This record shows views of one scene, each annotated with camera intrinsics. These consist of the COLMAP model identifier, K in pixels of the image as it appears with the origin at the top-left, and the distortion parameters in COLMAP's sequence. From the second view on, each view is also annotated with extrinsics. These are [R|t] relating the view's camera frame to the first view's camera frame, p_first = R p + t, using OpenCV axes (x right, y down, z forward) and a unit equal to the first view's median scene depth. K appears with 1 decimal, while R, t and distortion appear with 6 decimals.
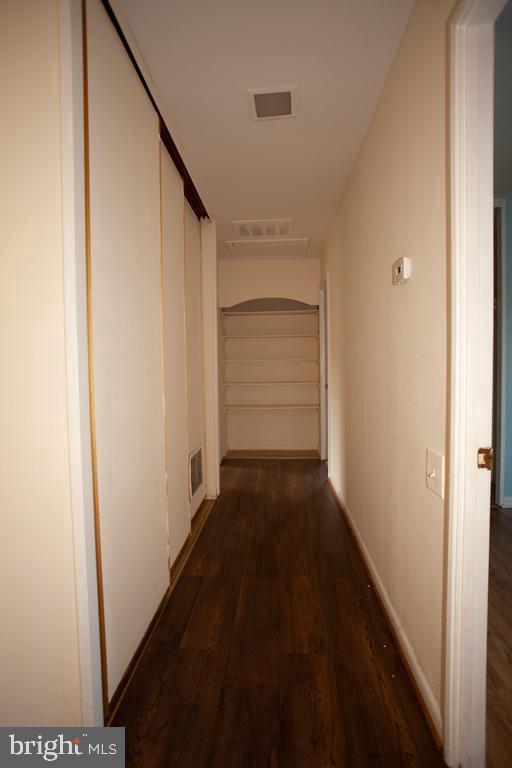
lens RADIAL K [[403.3, 0, 256.0], [0, 403.3, 384.0], [0, 0, 1]] dist [-0.072877, 0.038021]
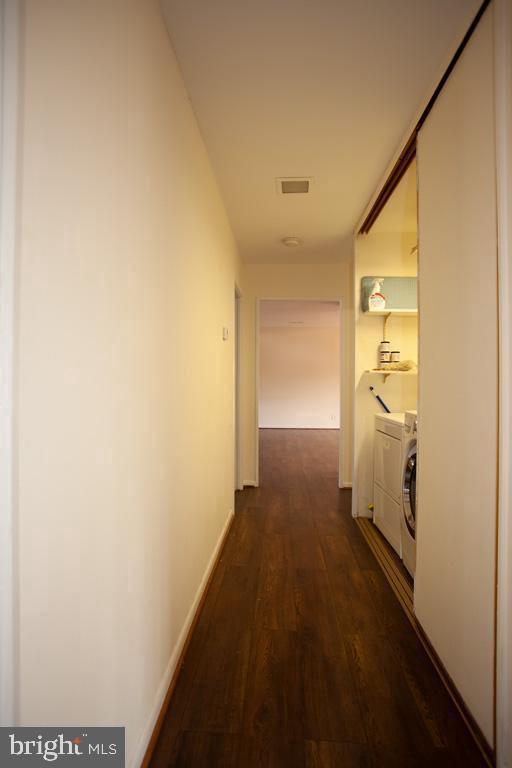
lens RADIAL K [[430.7, 0, 256.0], [0, 430.7, 384.0], [0, 0, 1]] dist [-0.001856, 0.049504]
pose [[-0.999937, 0.009685, -0.005594, 0.183325], [0.009391, 0.998688, 0.050336, -0.116572], [0.006074, 0.050280, -0.998717, 2.405466]]
